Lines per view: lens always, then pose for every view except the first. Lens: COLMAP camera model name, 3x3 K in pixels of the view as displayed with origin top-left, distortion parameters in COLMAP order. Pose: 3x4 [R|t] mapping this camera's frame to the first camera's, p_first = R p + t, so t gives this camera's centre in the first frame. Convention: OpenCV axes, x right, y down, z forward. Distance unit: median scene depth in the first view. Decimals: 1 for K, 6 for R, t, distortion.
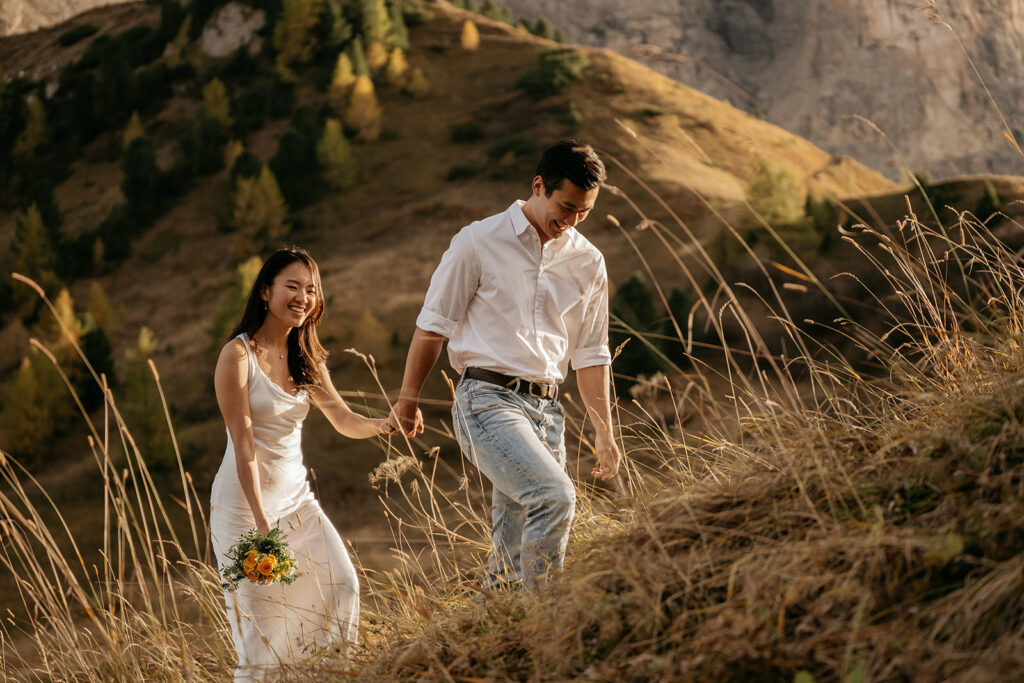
lens RADIAL K [[2155.3, 0, 514.3], [0, 2155.3, 318.2], [0, 0, 1]] dist [-0.200848, -0.066080]
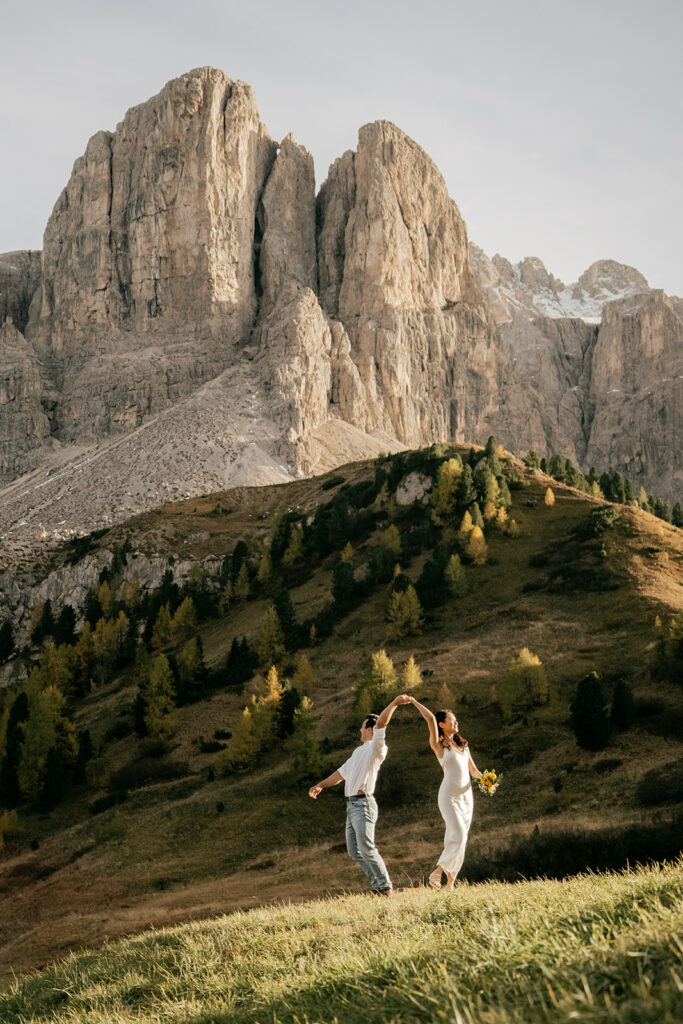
lens RADIAL K [[1378.2, 0, 341.5], [0, 1378.2, 512.0], [0, 0, 1]] dist [-0.067290, 0.323773]
pose [[0.971918, 0.002538, -0.235305, 0.077636], [-0.021193, 0.996822, -0.076784, -0.038630], [0.234362, 0.079615, 0.968884, -0.059919]]
